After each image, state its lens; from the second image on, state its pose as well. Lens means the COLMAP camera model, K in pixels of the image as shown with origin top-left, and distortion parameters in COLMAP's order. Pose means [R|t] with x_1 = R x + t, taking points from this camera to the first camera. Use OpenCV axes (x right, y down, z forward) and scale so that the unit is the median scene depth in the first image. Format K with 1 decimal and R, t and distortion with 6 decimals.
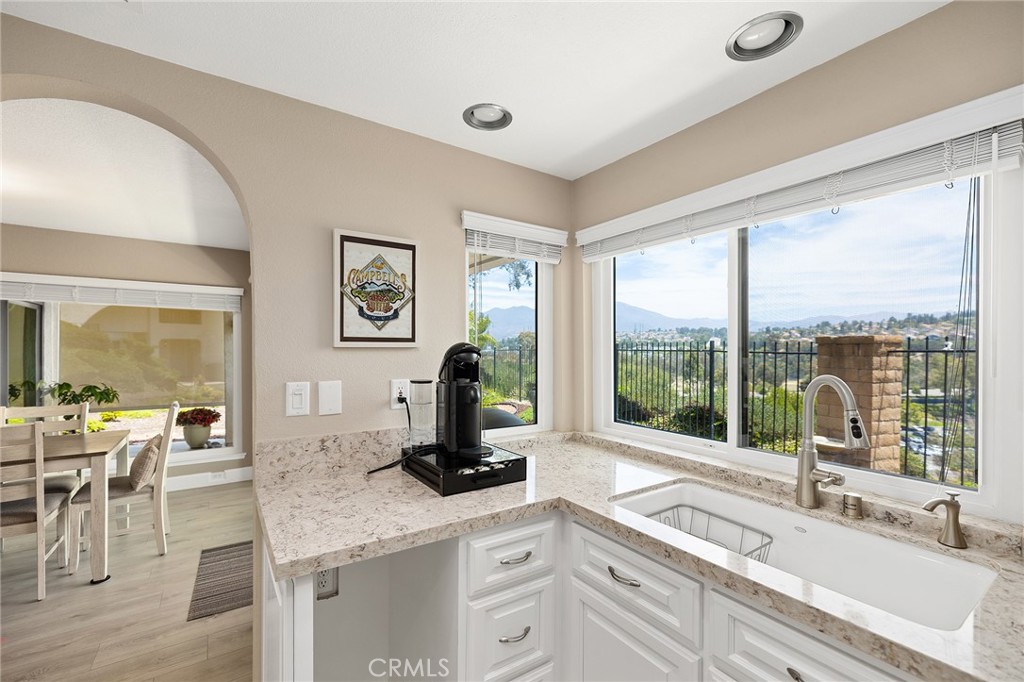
lens RADIAL K [[443.4, 0, 506.5], [0, 443.4, 345.3], [0, 0, 1]] dist [-0.003604, -0.000585]
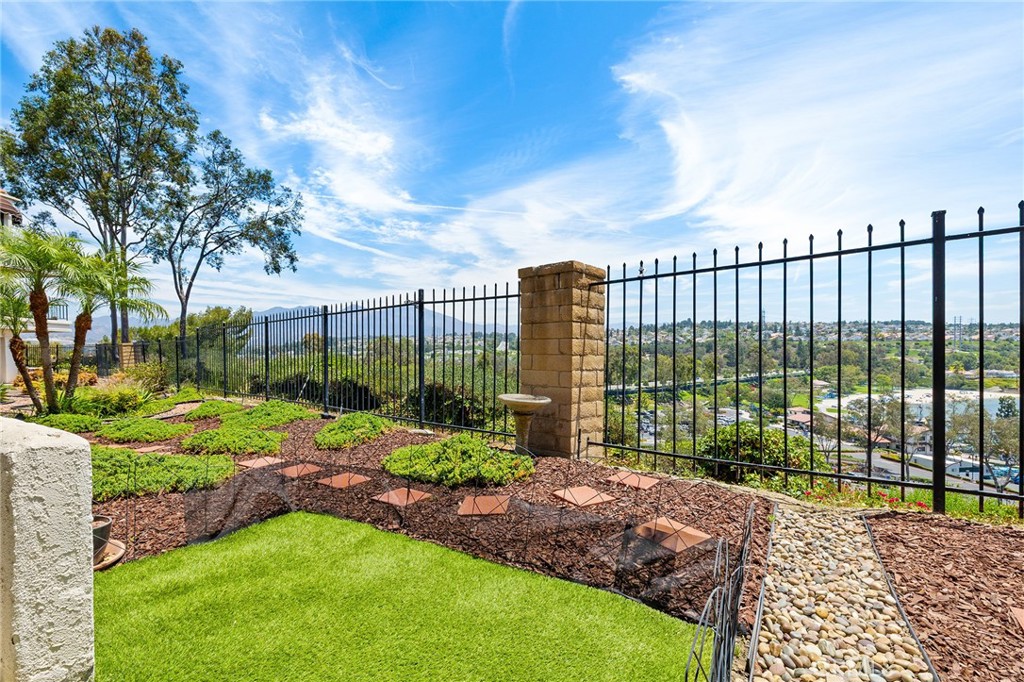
lens RADIAL K [[443.4, 0, 518.2], [0, 443.4, 350.2], [0, 0, 1]] dist [-0.003604, -0.000585]
pose [[0.893818, -0.001283, 0.448429, 0.367118], [0.002480, 0.999995, -0.002081, 0.132503], [-0.448424, 0.002972, 0.893816, 0.317947]]
